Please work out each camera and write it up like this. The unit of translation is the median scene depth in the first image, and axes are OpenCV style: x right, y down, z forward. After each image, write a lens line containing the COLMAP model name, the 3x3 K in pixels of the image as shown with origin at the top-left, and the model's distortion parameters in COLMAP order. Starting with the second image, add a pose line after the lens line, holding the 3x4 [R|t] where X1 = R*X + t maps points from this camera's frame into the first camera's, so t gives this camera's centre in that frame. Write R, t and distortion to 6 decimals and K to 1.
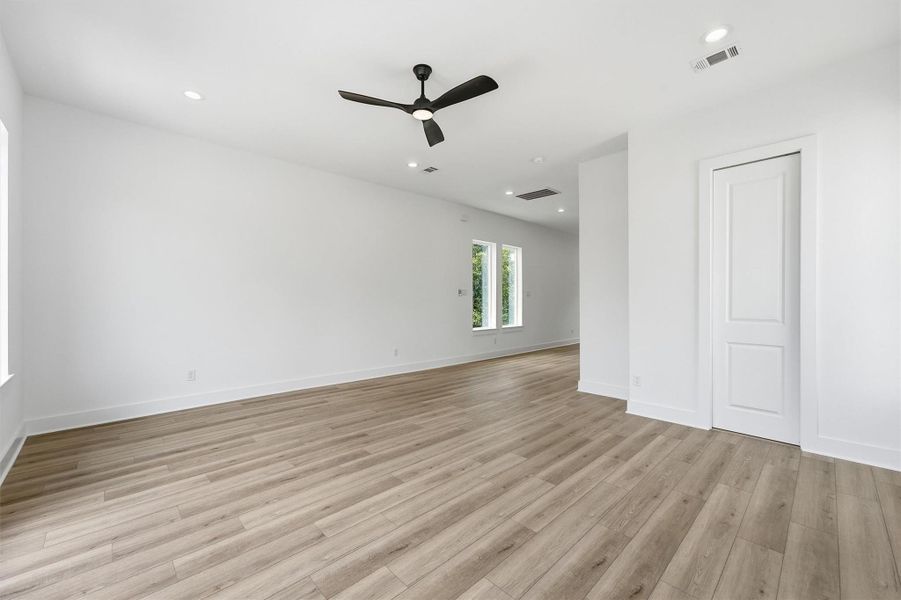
lens RADIAL K [[360.8, 0, 452.0], [0, 360.8, 301.2], [0, 0, 1]] dist [-0.000783, 0.000542]
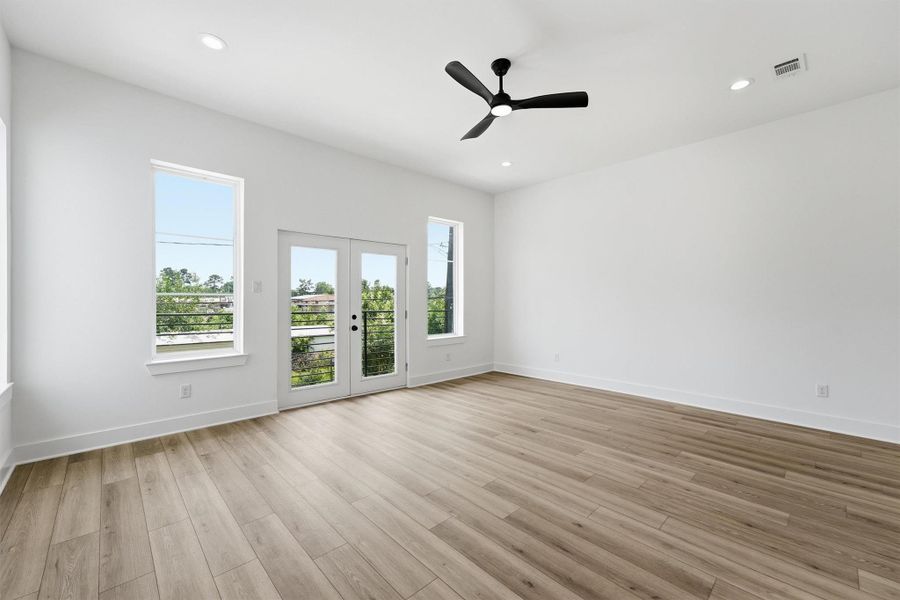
lens RADIAL K [[360.4, 0, 451.4], [0, 360.4, 303.5], [0, 0, 1]] dist [-0.000783, 0.000542]
pose [[-0.018271, -0.004548, -0.999823, 0.758669], [0.006993, 0.999965, -0.004677, 0.003329], [0.999809, -0.007078, -0.018239, 0.735498]]
